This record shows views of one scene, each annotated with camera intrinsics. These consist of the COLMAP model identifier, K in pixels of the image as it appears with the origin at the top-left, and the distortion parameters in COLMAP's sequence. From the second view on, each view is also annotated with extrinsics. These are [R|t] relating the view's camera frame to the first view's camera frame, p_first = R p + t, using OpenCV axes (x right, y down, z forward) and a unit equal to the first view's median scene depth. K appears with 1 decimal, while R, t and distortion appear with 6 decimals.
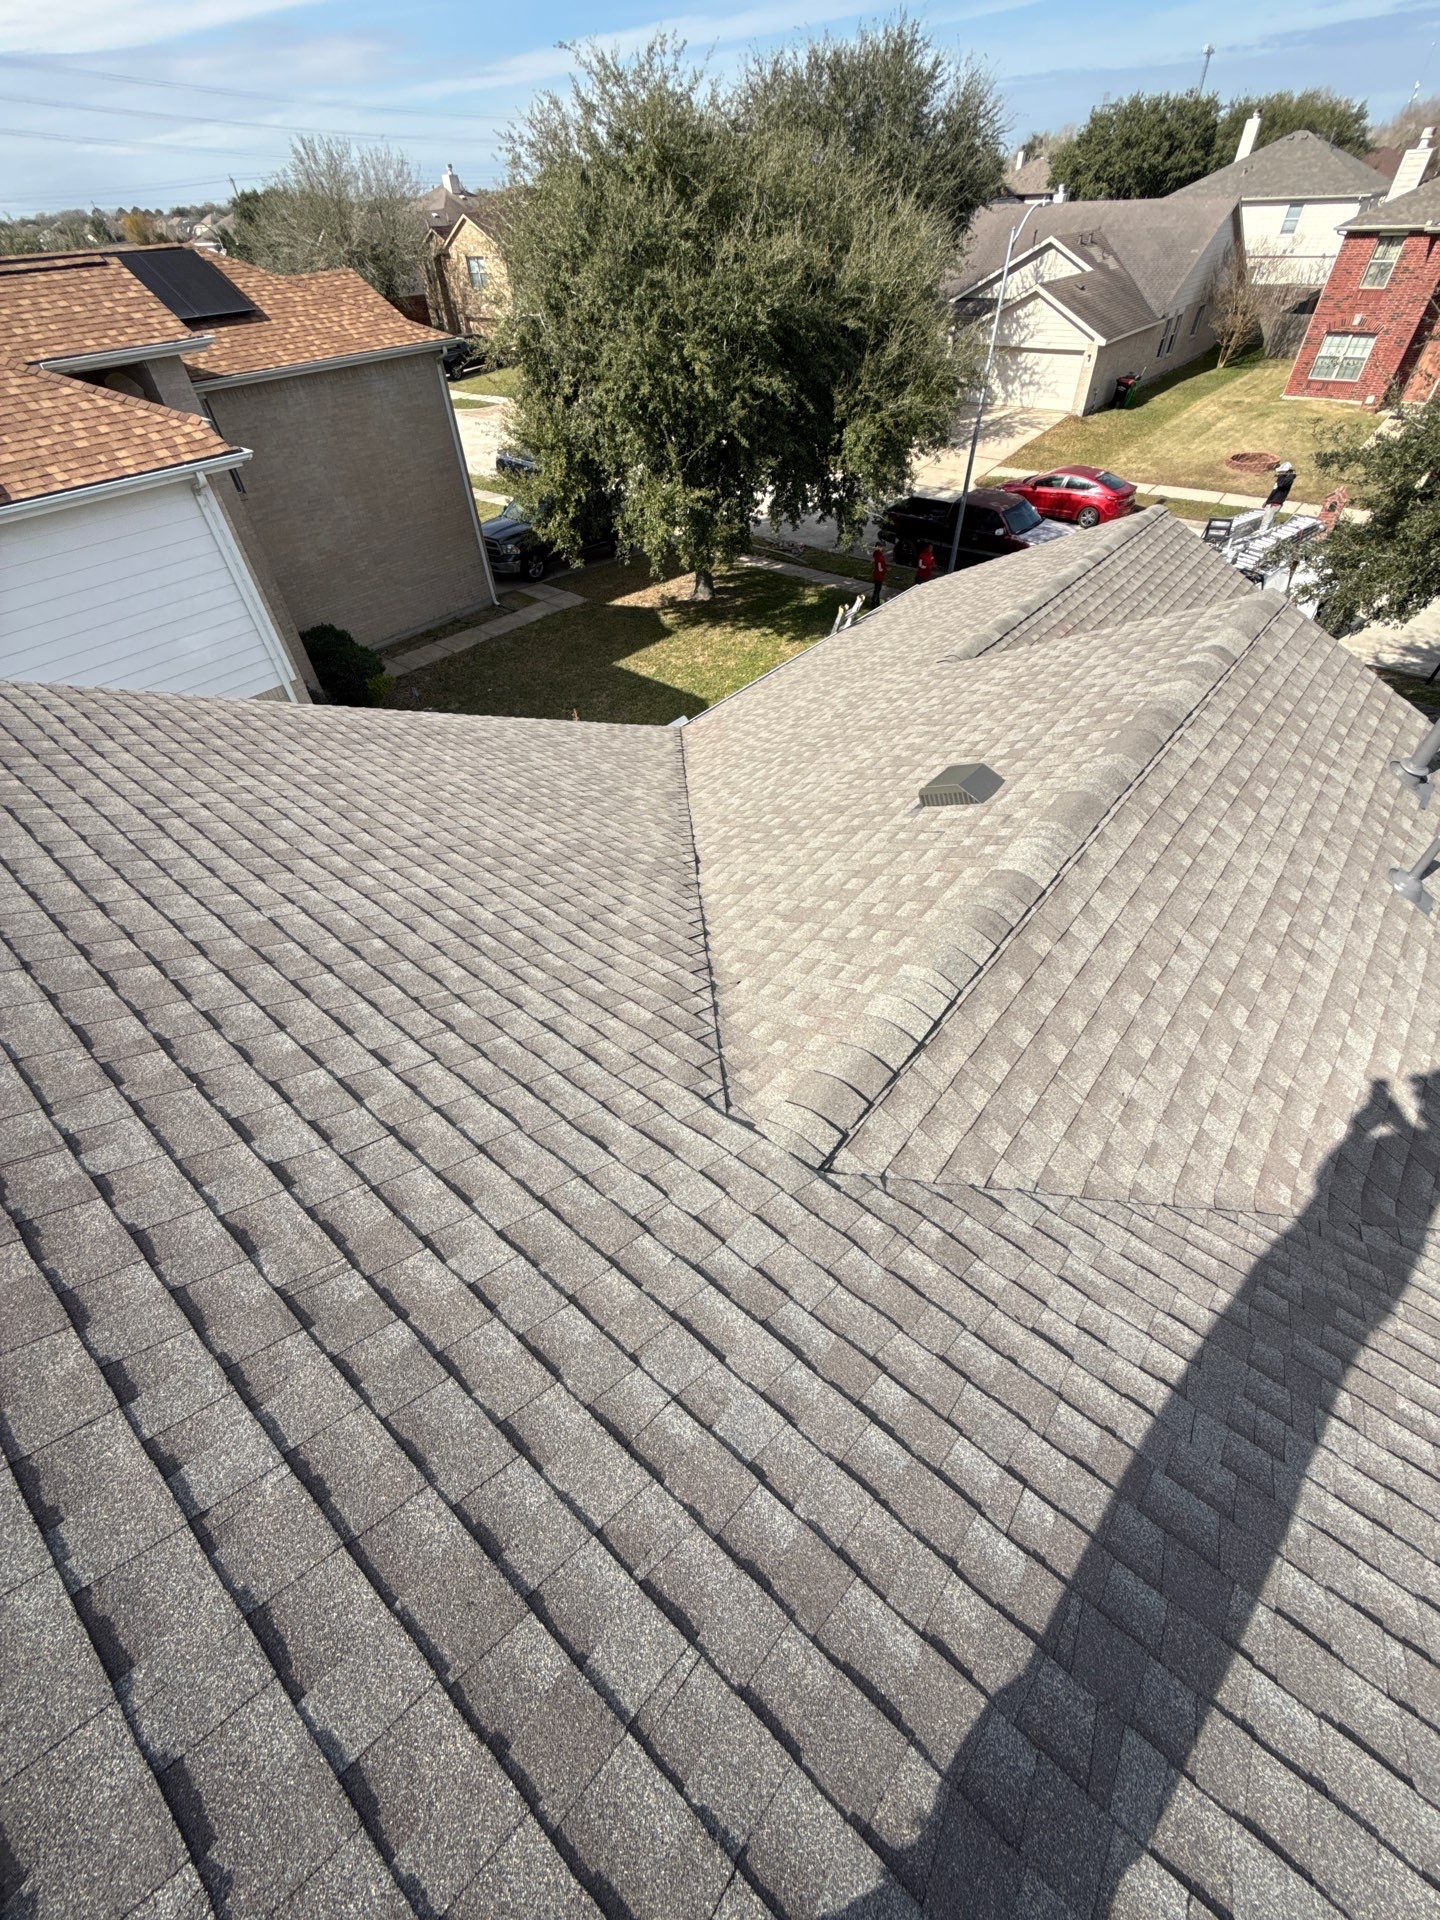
lens RADIAL K [[763.1, 0, 719.3], [0, 763.1, 962.1], [0, 0, 1]] dist [0.000229, -0.000014]
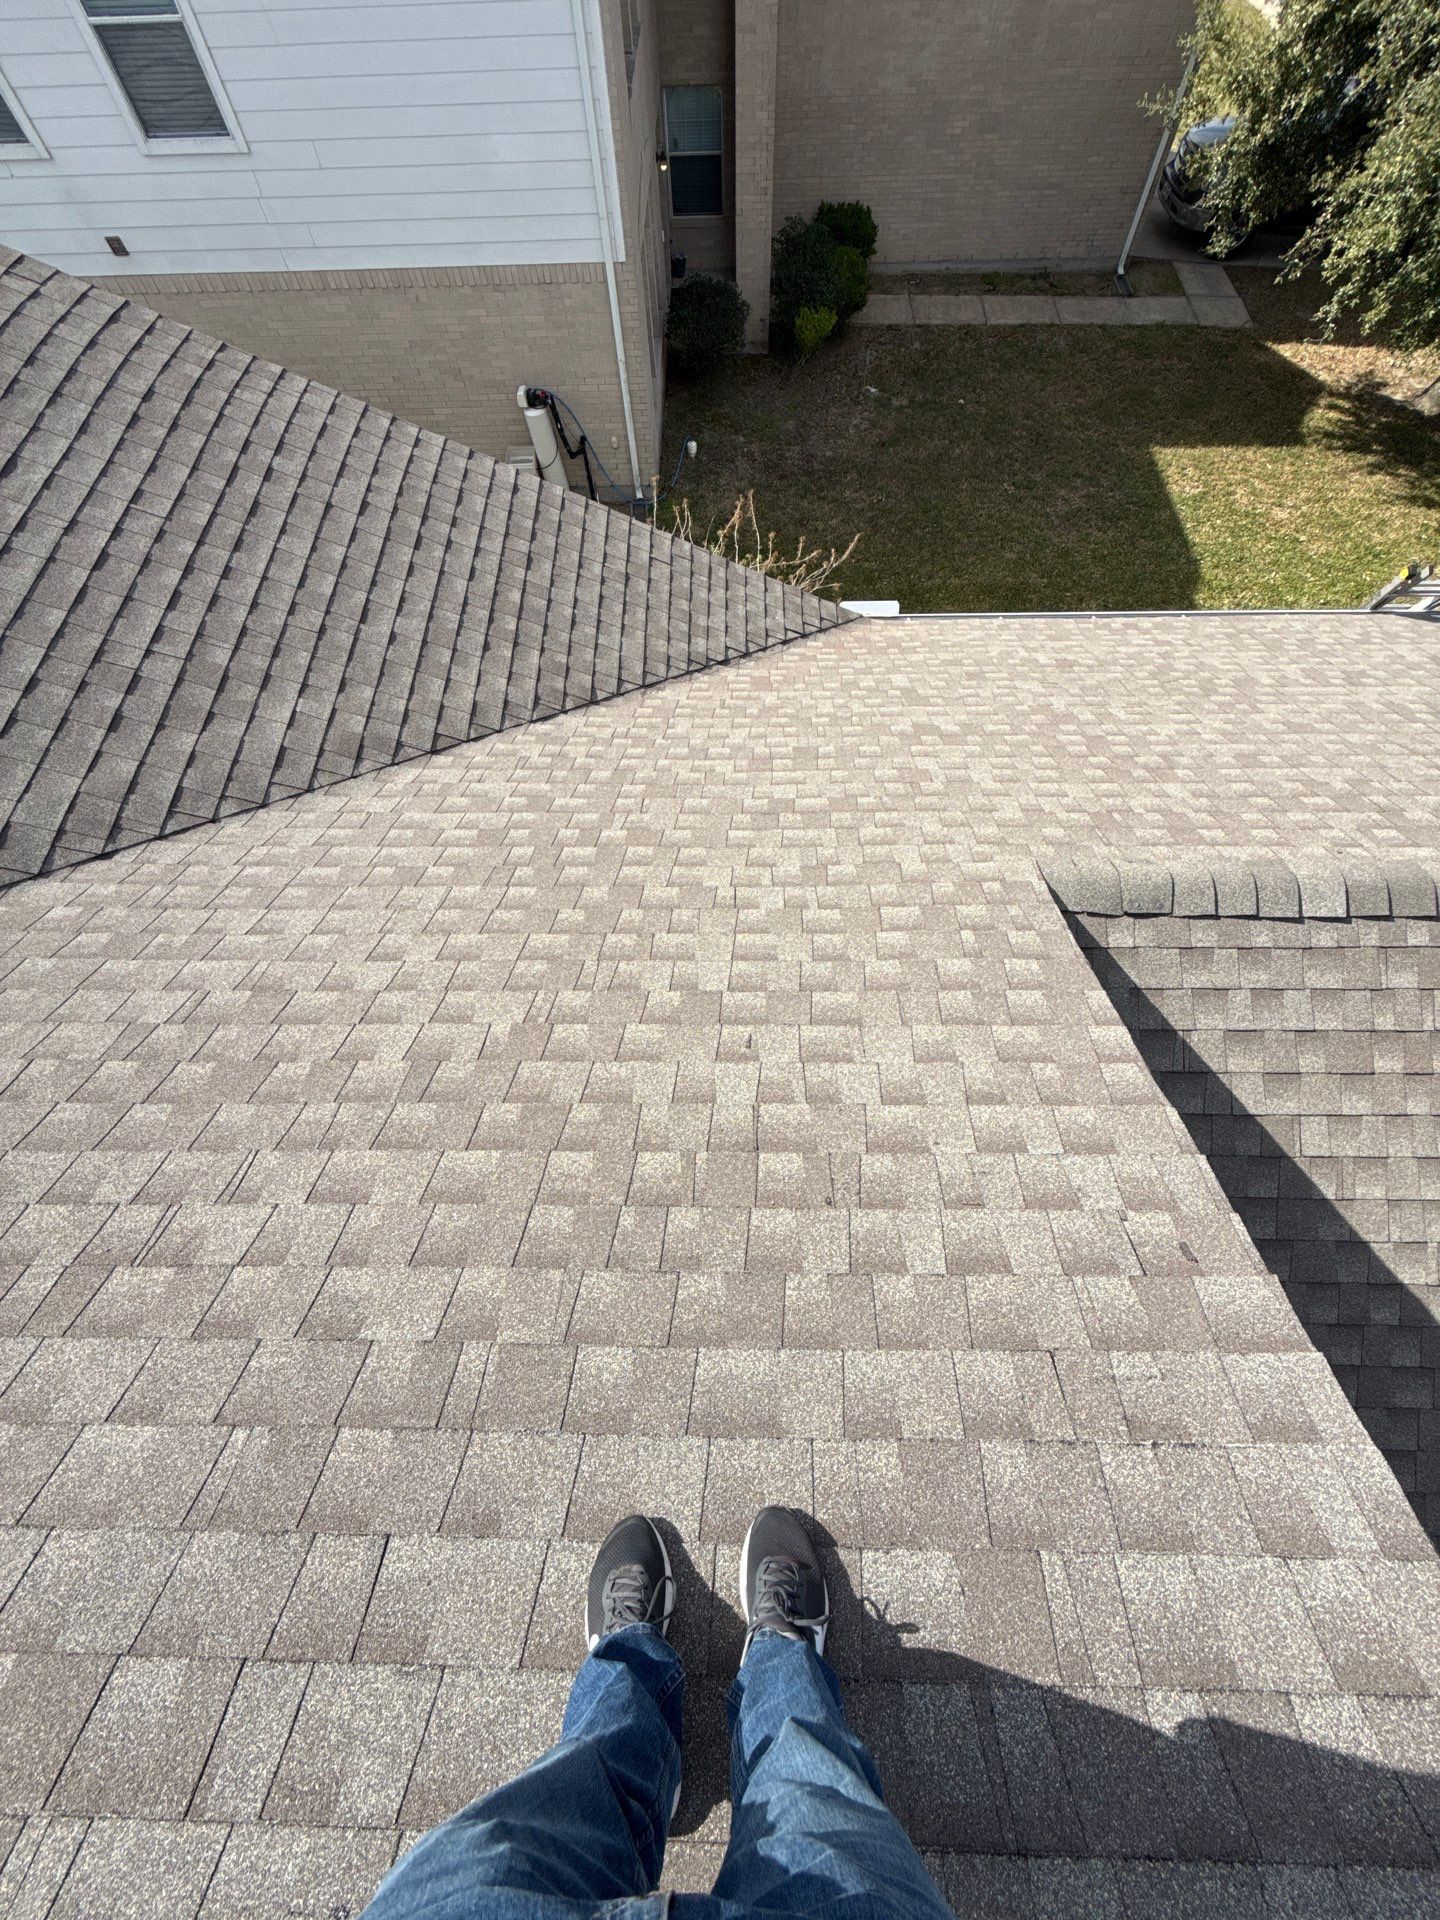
lens RADIAL K [[763.1, 0, 719.3], [0, 763.1, 962.1], [0, 0, 1]] dist [0.000229, -0.000014]
pose [[0.632025, 0.702272, -0.327657, 0.160978], [-0.552767, 0.704874, 0.444524, -0.205034], [0.543134, -0.099832, 0.833690, 0.279929]]
